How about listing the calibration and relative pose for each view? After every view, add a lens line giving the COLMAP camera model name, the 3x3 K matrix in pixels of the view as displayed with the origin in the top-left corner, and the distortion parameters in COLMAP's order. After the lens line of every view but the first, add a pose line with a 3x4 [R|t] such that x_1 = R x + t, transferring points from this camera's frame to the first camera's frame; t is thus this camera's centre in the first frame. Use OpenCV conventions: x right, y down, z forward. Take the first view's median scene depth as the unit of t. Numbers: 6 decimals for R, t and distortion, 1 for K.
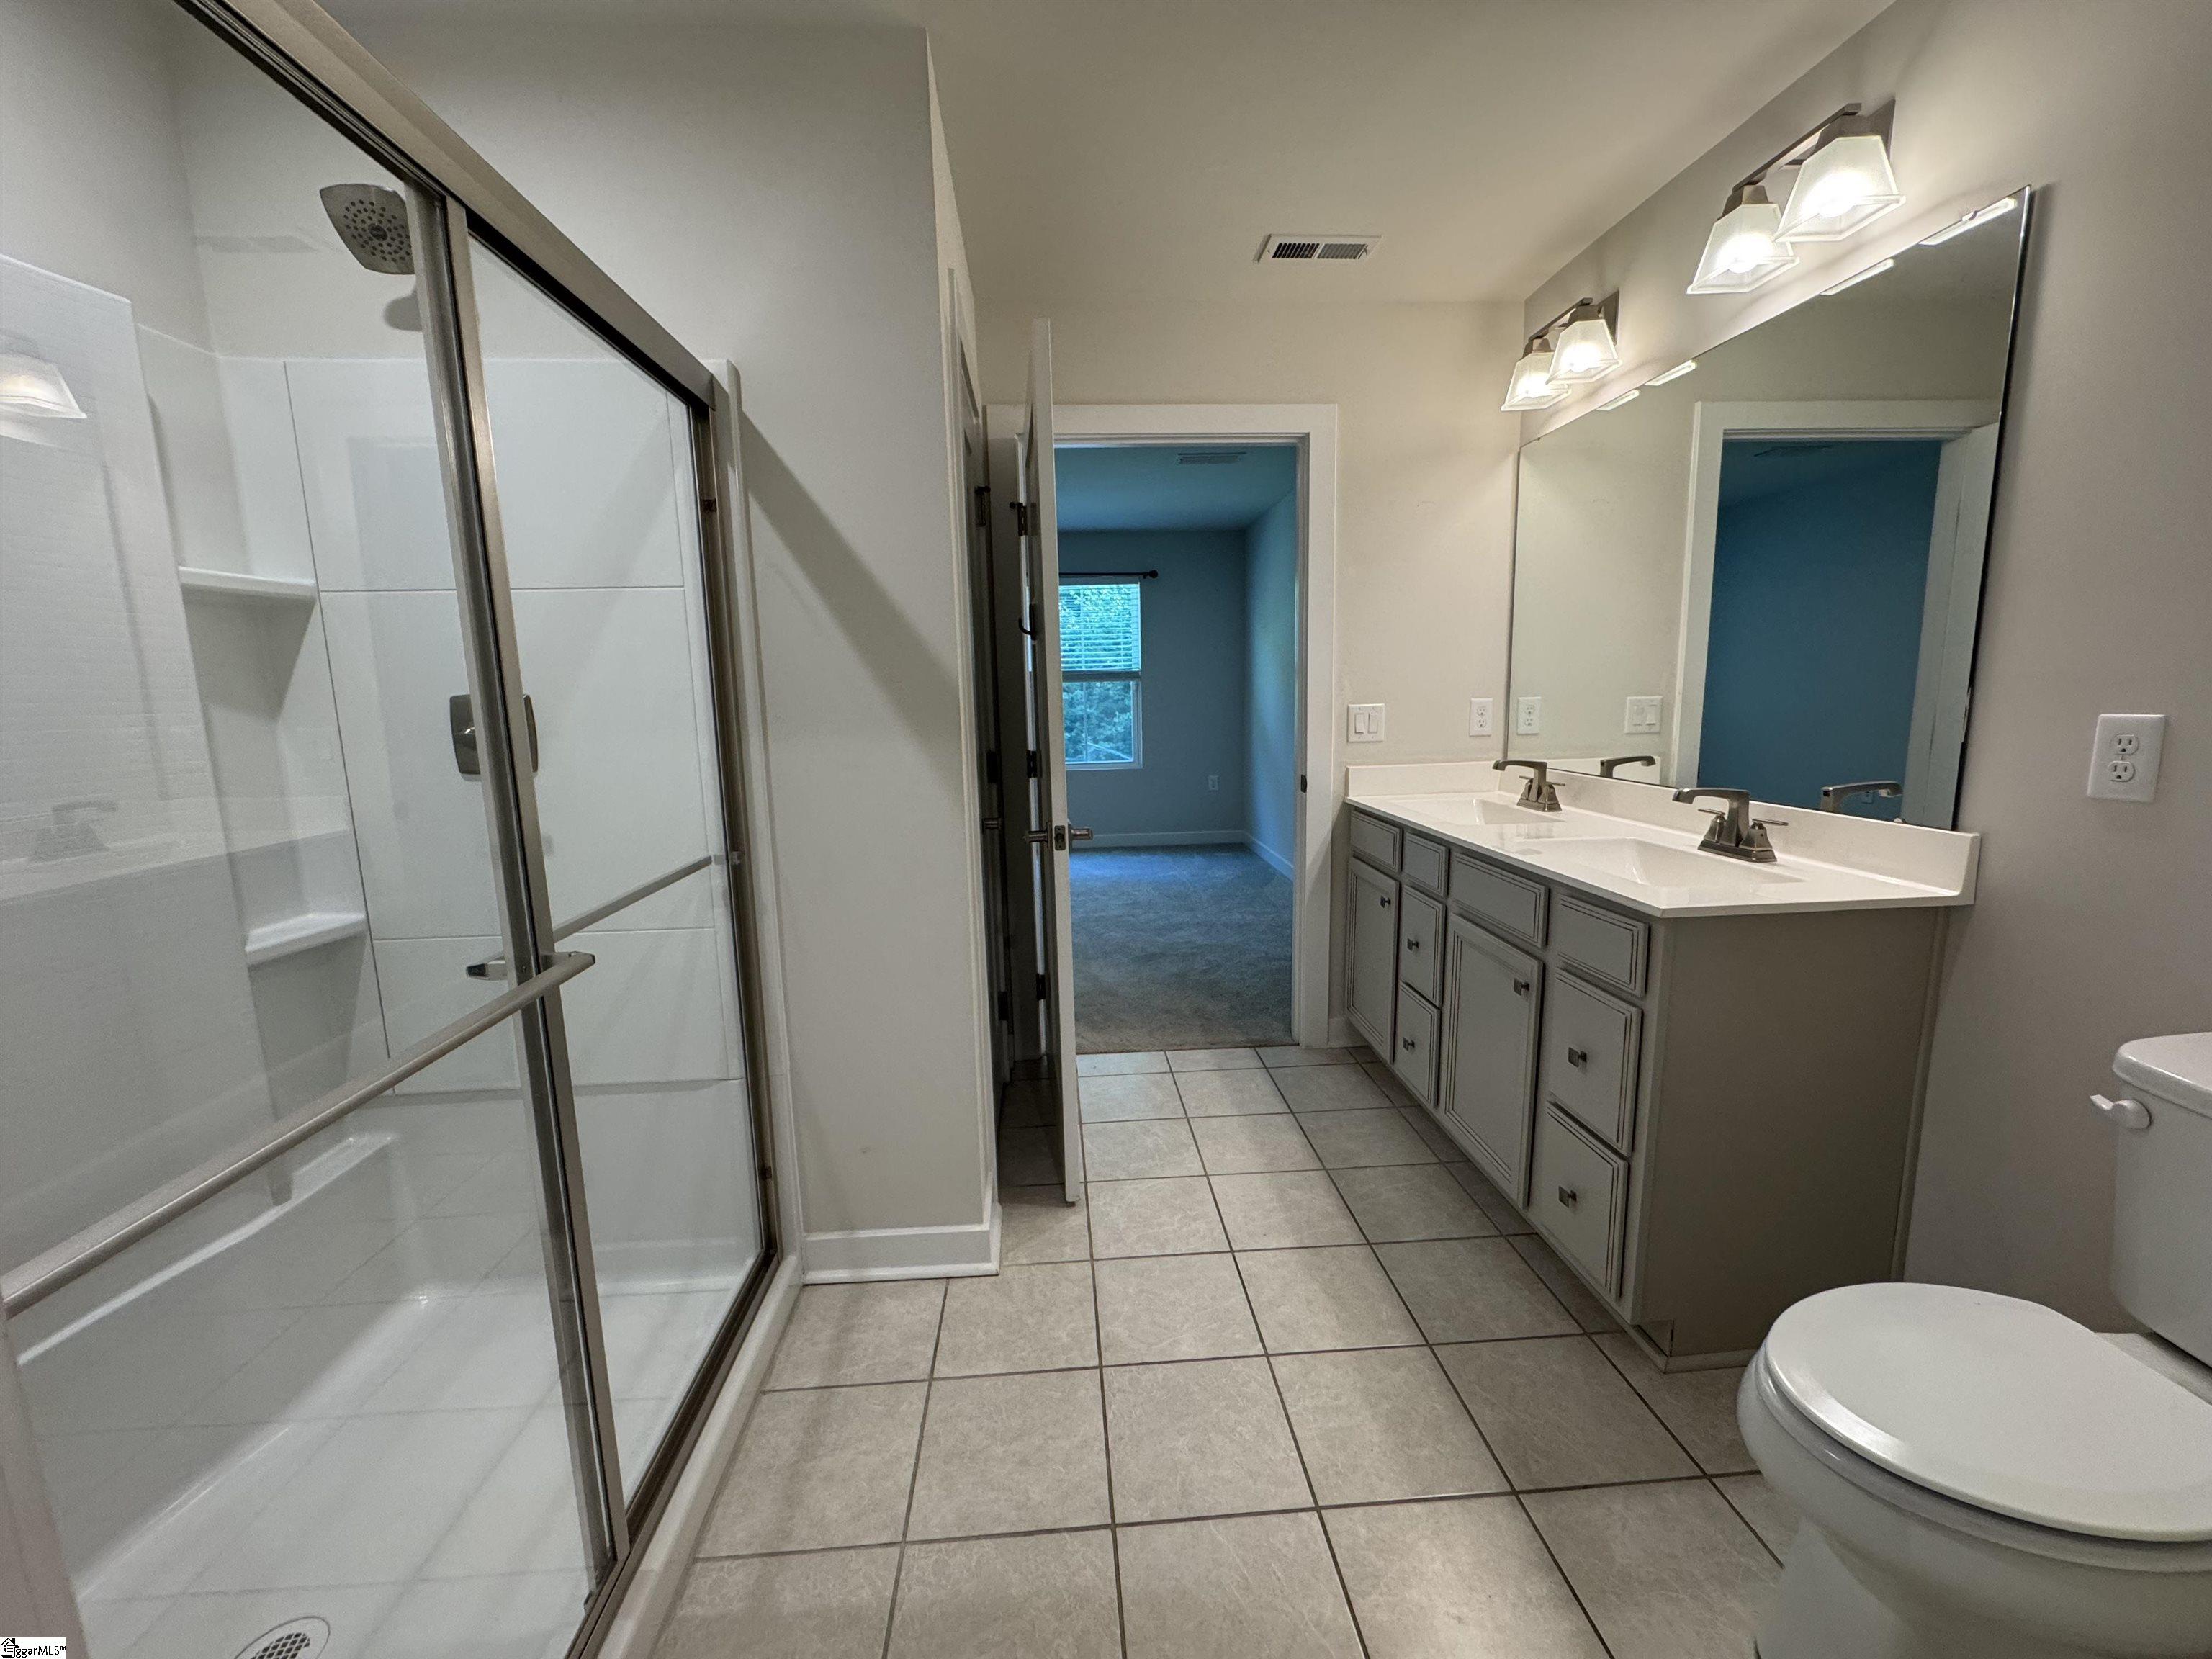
lens RADIAL K [[882.2, 0, 1106.0], [0, 882.2, 829.5], [0, 0, 1]] dist [-0.004533, 0.000540]
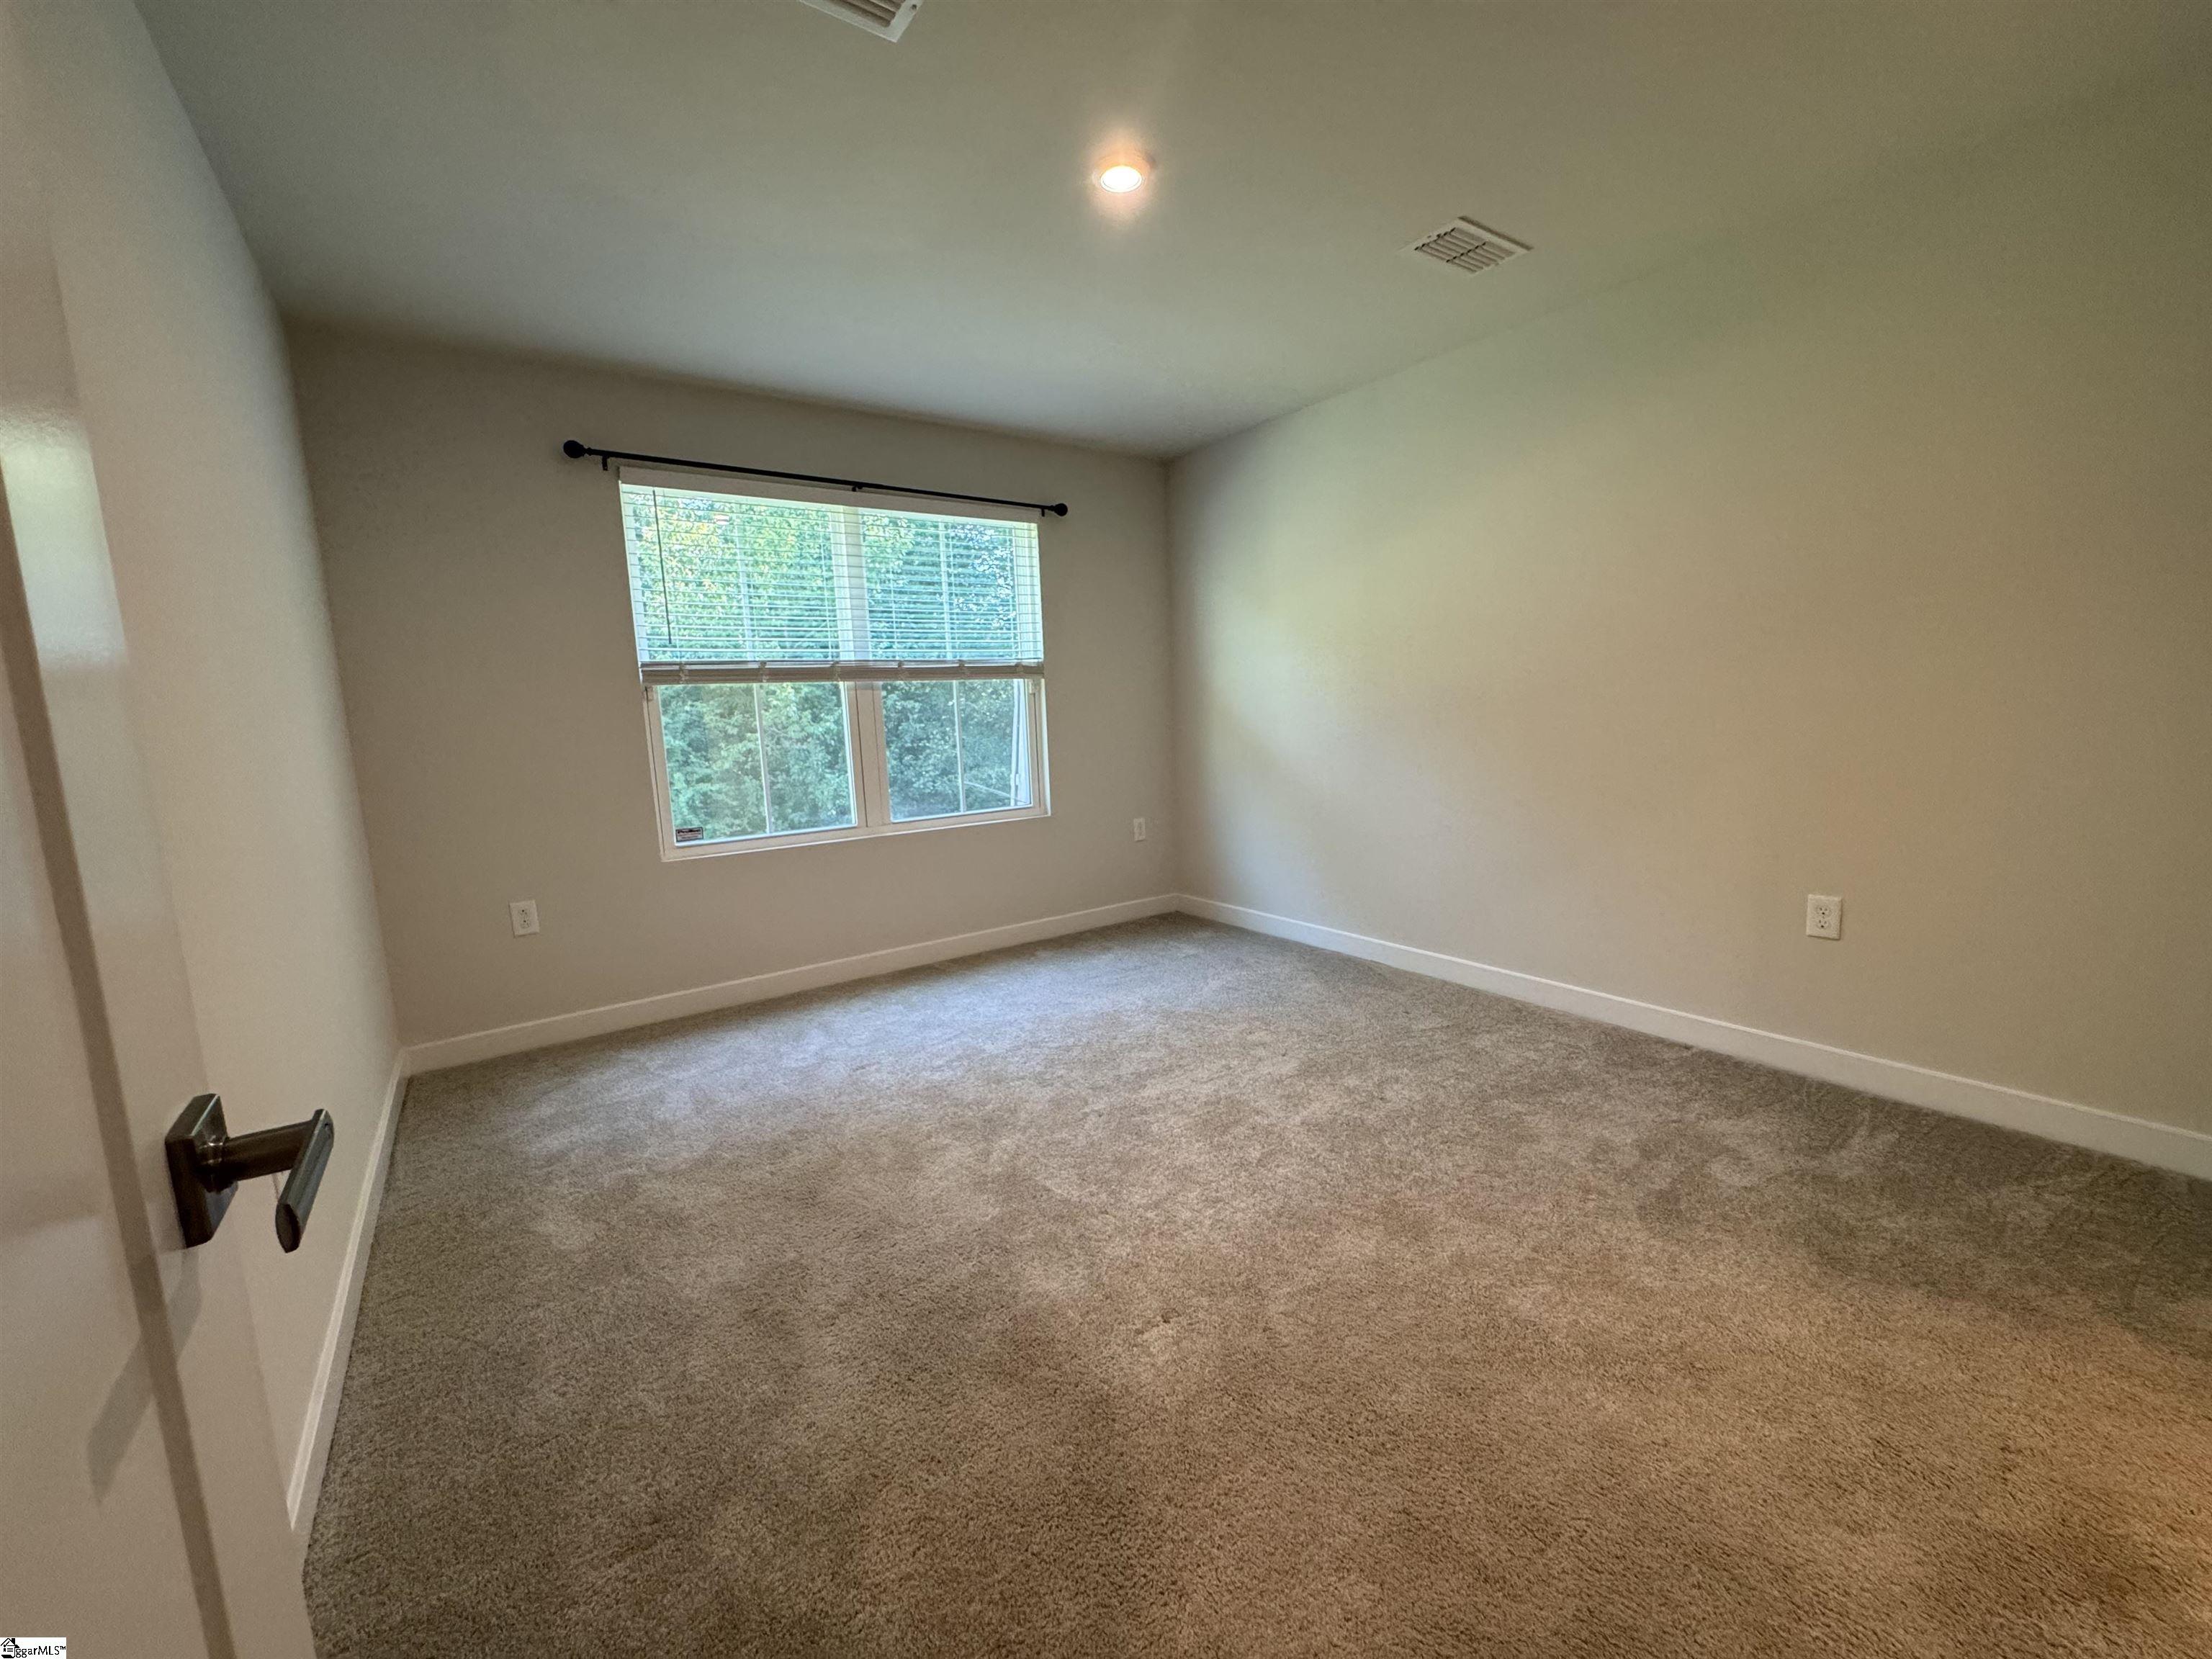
lens RADIAL K [[882.2, 0, 1106.0], [0, 882.2, 829.5], [0, 0, 1]] dist [-0.004533, 0.000540]
pose [[0.850580, -0.083668, 0.519147, -0.705901], [0.100254, 0.994954, -0.003905, -0.146692], [-0.516201, 0.055368, 0.854676, 1.205703]]
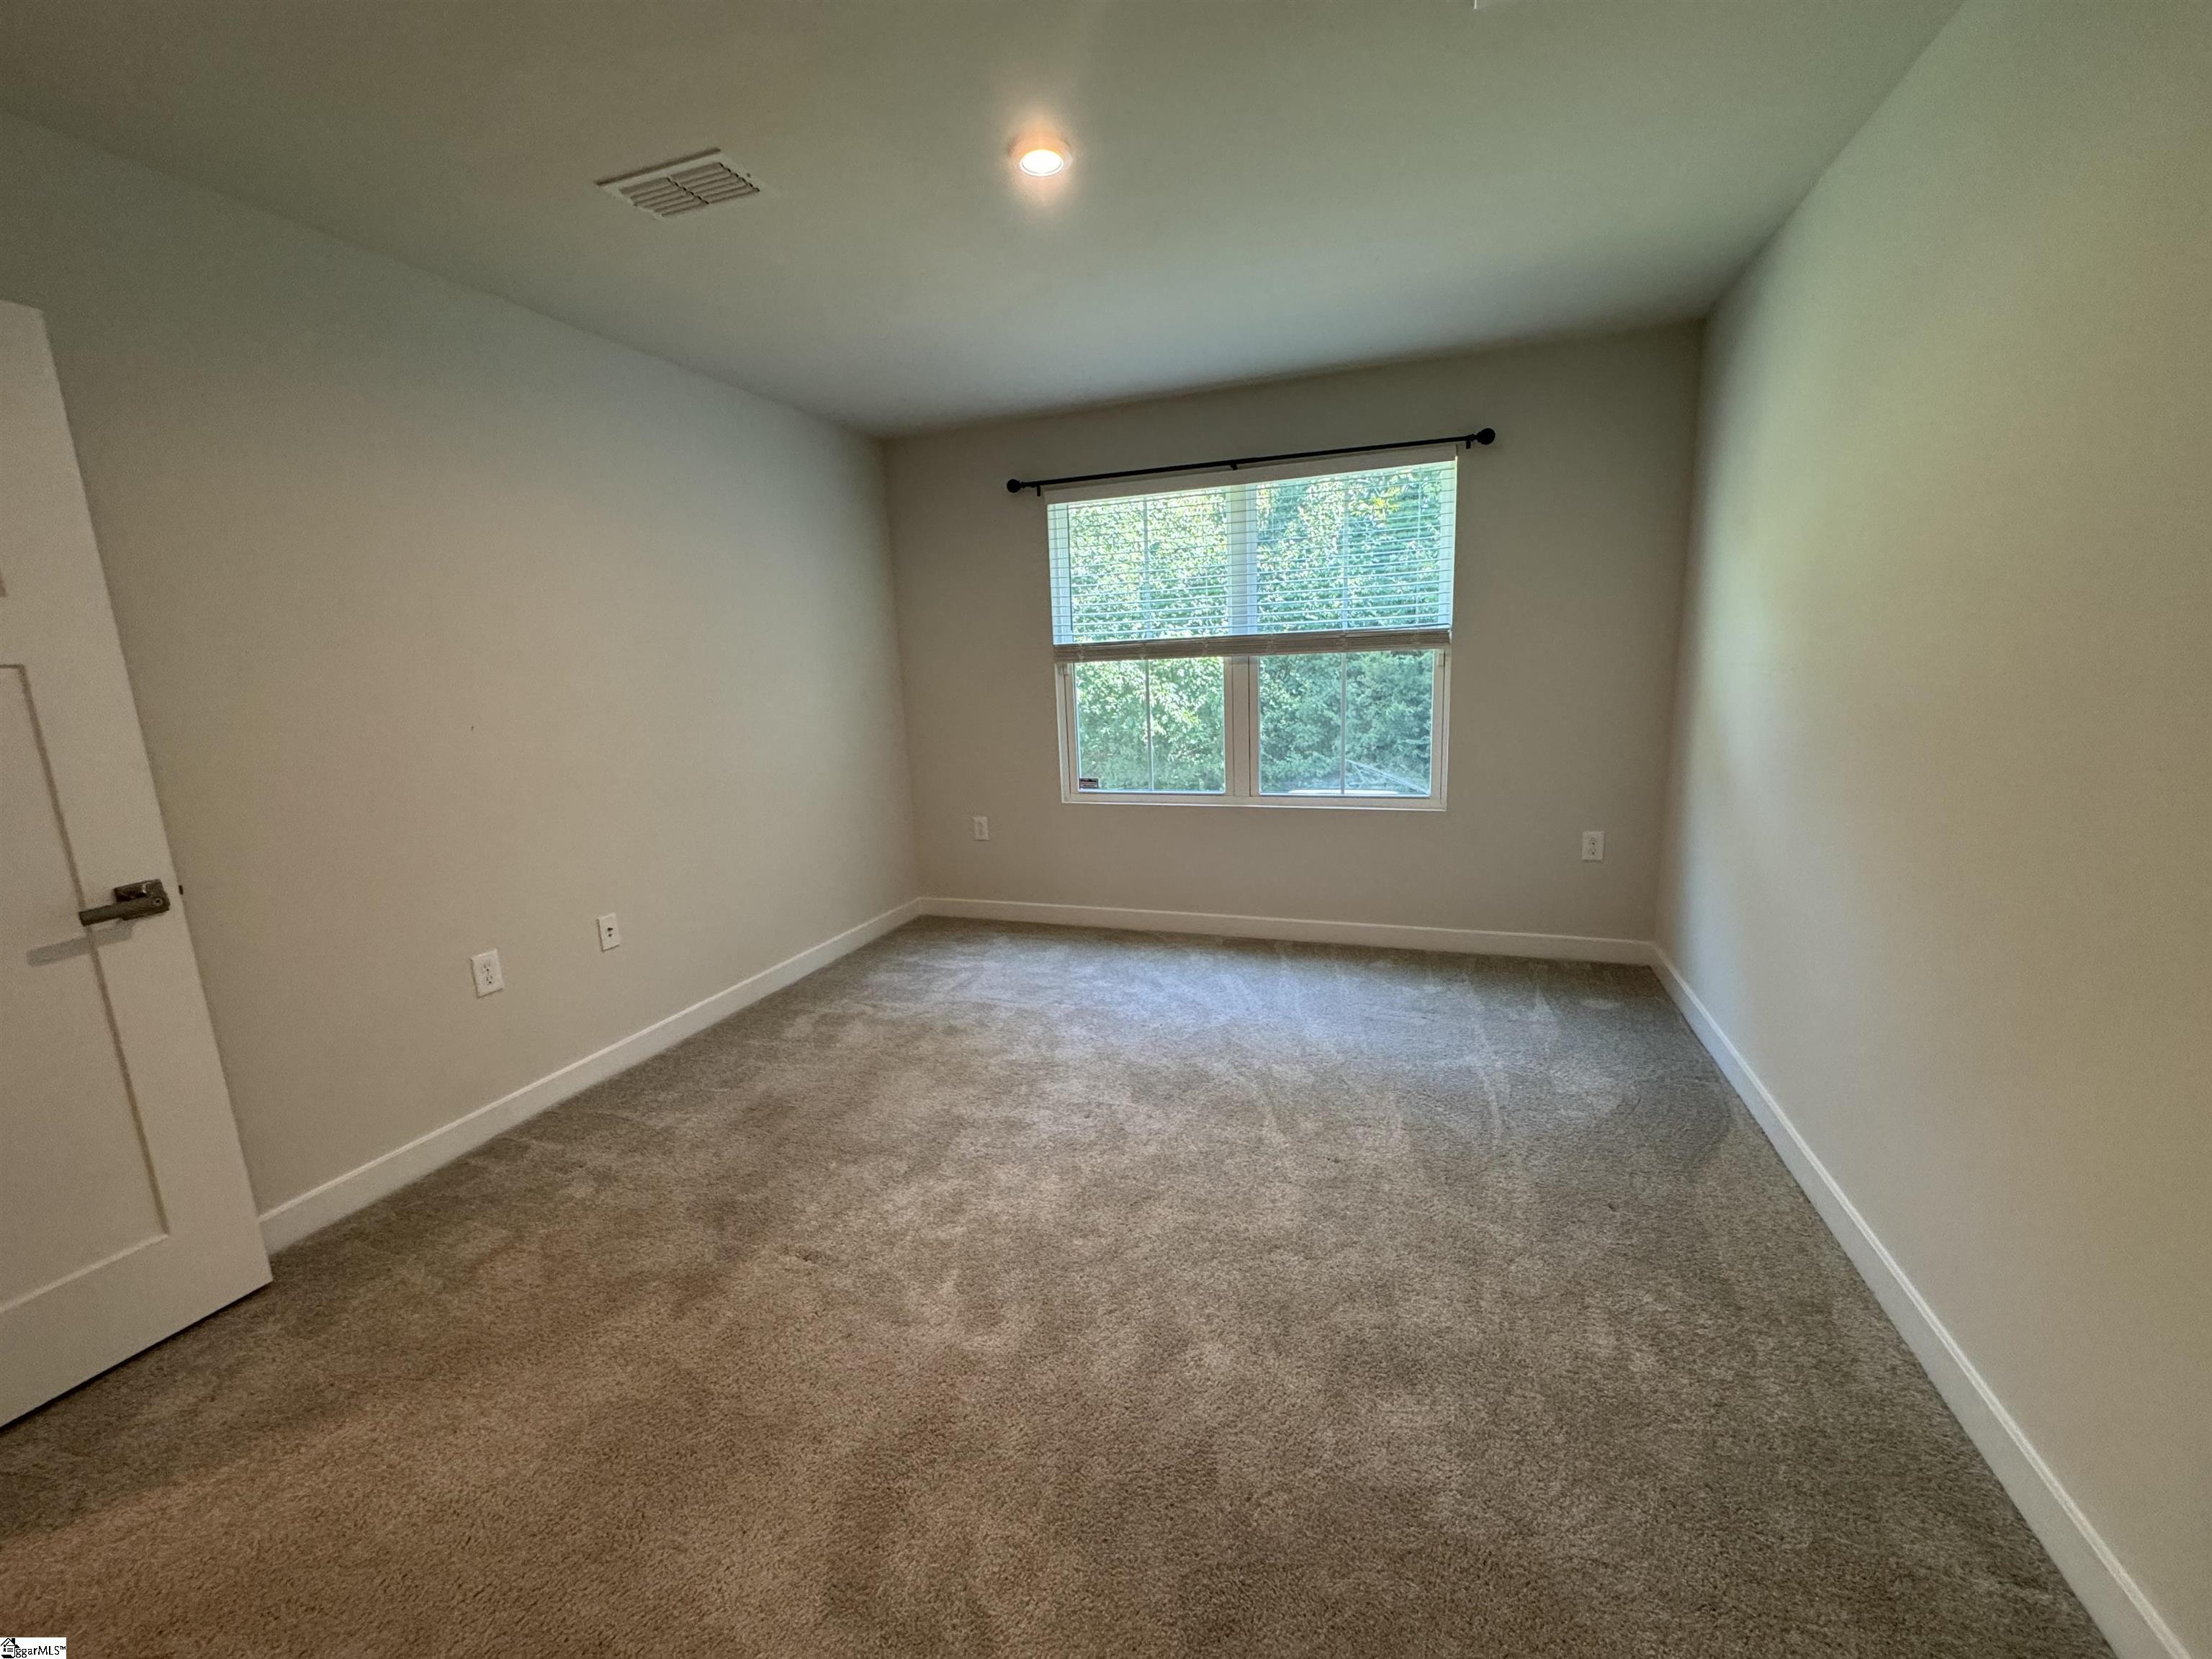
lens RADIAL K [[882.2, 0, 1106.0], [0, 882.2, 829.5], [0, 0, 1]] dist [-0.004533, 0.000540]
pose [[0.915341, 0.062097, -0.397863, 0.182747], [-0.044117, 0.997555, 0.054199, -0.216141], [0.400256, -0.032058, 0.915842, 1.165882]]
